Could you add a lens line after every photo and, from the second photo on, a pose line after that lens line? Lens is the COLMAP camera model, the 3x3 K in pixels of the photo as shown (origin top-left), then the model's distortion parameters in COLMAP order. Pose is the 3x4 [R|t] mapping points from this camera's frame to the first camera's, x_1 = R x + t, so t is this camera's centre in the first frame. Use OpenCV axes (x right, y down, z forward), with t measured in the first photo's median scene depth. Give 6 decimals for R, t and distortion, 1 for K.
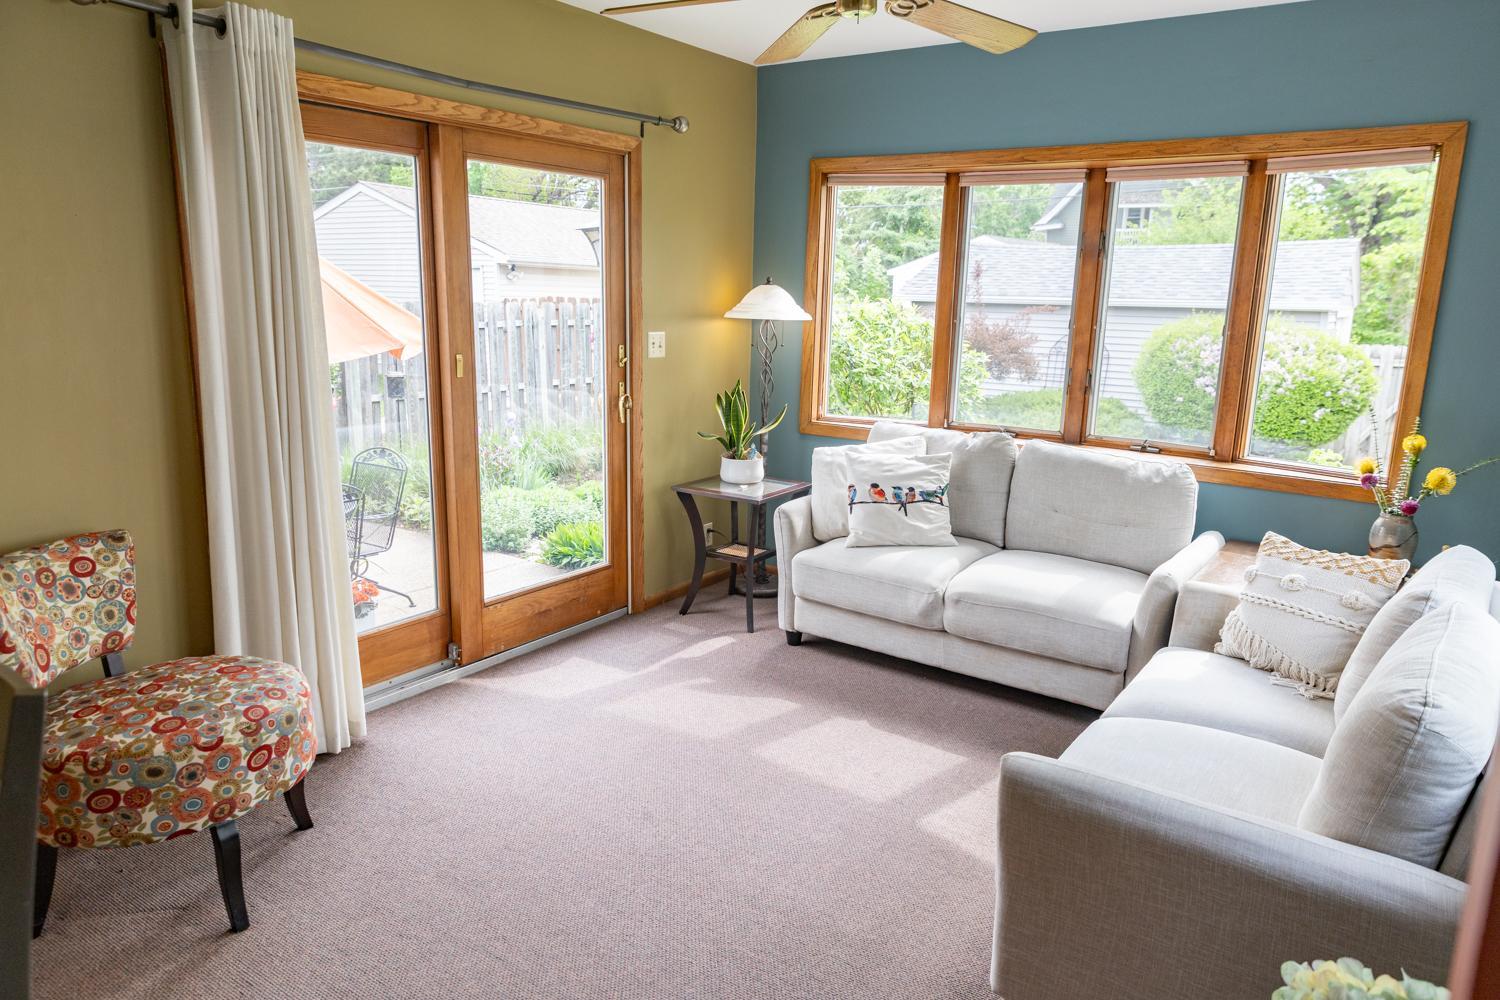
lens RADIAL K [[1000.2, 0, 751.8], [0, 1000.2, 500.3], [0, 0, 1]] dist [0.008161, 0.001689]
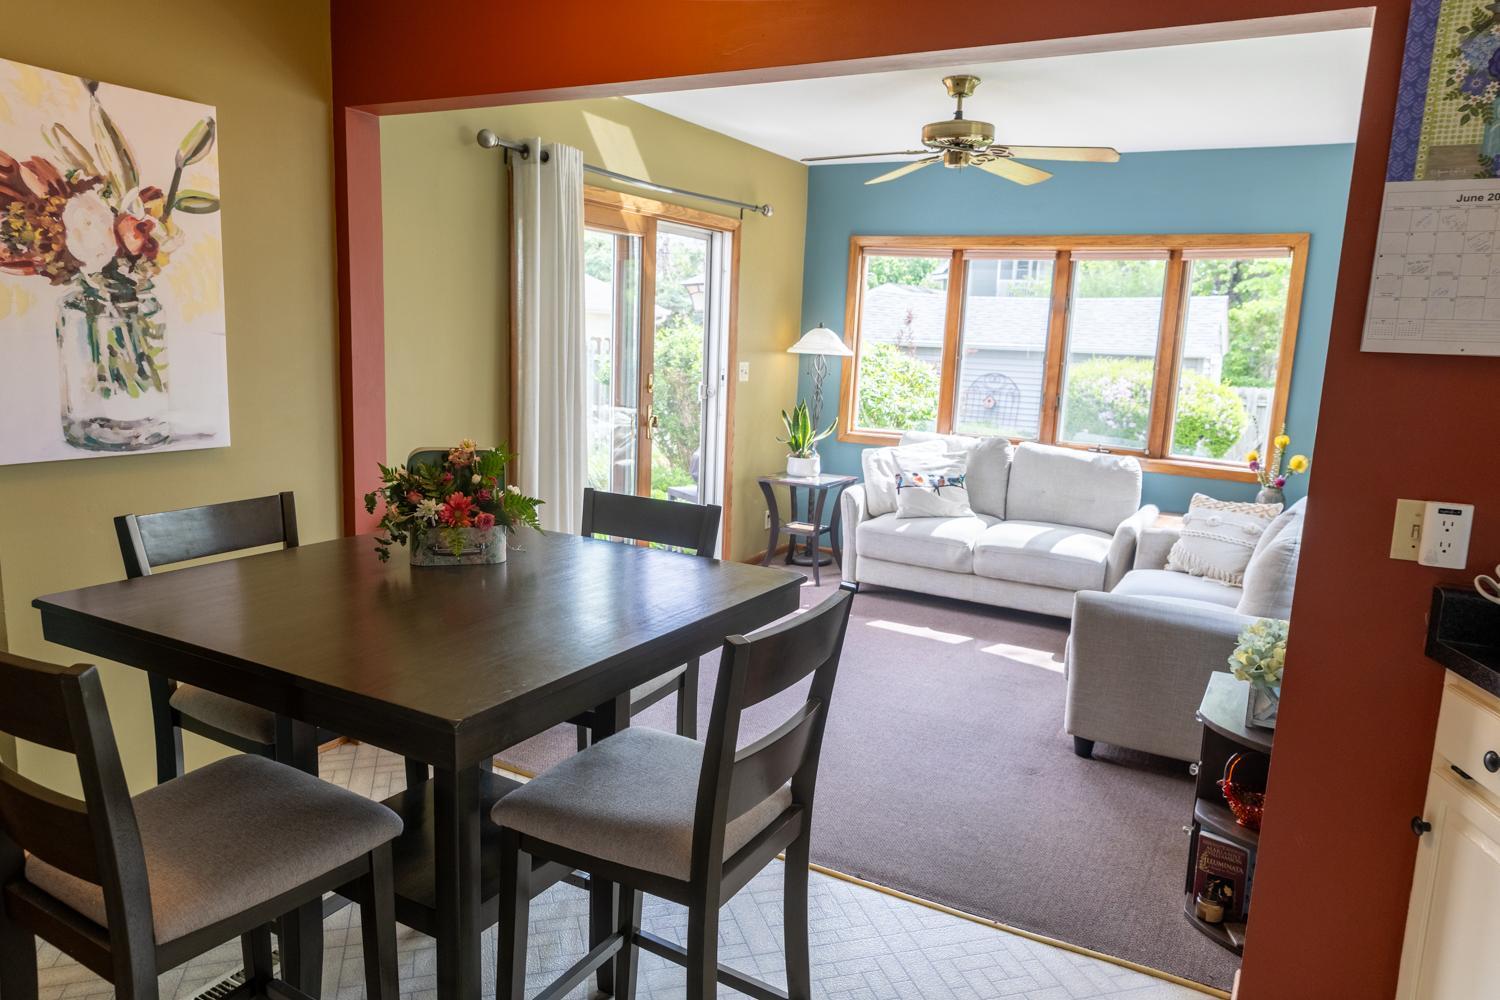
lens RADIAL K [[1005.1, 0, 747.6], [0, 1005.1, 505.9], [0, 0, 1]] dist [0.010952, 0.001925]
pose [[0.994726, 0.000564, 0.102565, -0.244245], [0.003012, 0.999393, -0.034709, 0.074615], [-0.102522, 0.034835, 0.994121, -0.349387]]
